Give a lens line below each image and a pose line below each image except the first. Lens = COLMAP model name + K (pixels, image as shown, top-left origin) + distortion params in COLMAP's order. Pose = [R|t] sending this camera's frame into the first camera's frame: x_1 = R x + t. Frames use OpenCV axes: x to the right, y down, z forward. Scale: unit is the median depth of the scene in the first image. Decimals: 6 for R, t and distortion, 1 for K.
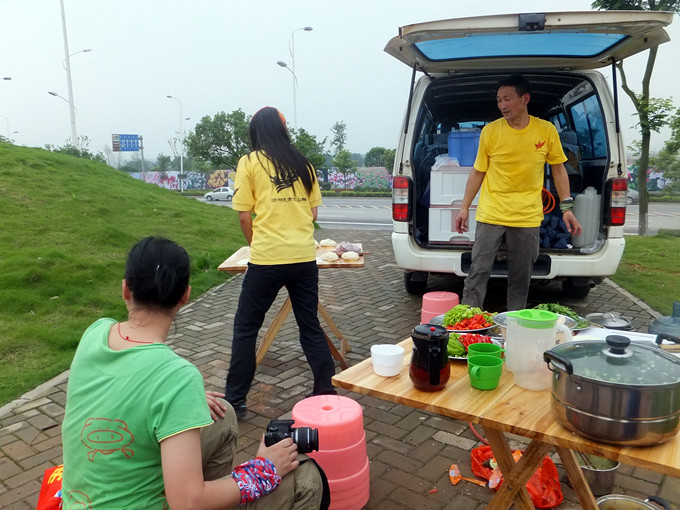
lens RADIAL K [[605.2, 0, 326.8], [0, 605.2, 256.6], [0, 0, 1]] dist [-0.140159, 0.163848]
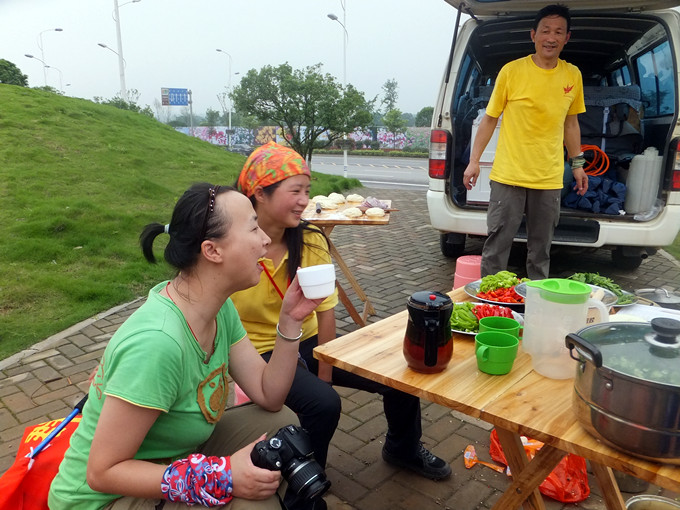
lens RADIAL K [[605.0, 0, 322.1], [0, 605.0, 272.5], [0, 0, 1]] dist [-0.140841, 0.163343]
pose [[0.995879, 0.040318, -0.081236, 0.025120], [-0.032611, 0.995032, 0.094062, 0.004136], [0.084625, -0.091025, 0.992246, 0.050164]]
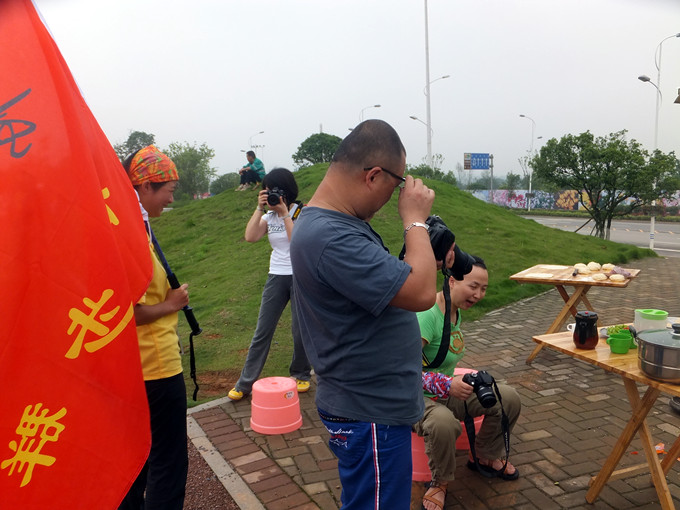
lens RADIAL K [[605.2, 0, 326.8], [0, 605.2, 256.6], [0, 0, 1]] dist [-0.140159, 0.163848]
pose [[0.844458, 0.073216, -0.530595, 0.119607], [-0.088411, 0.996079, -0.003261, 0.008299], [0.528275, 0.049664, 0.847619, -0.234082]]
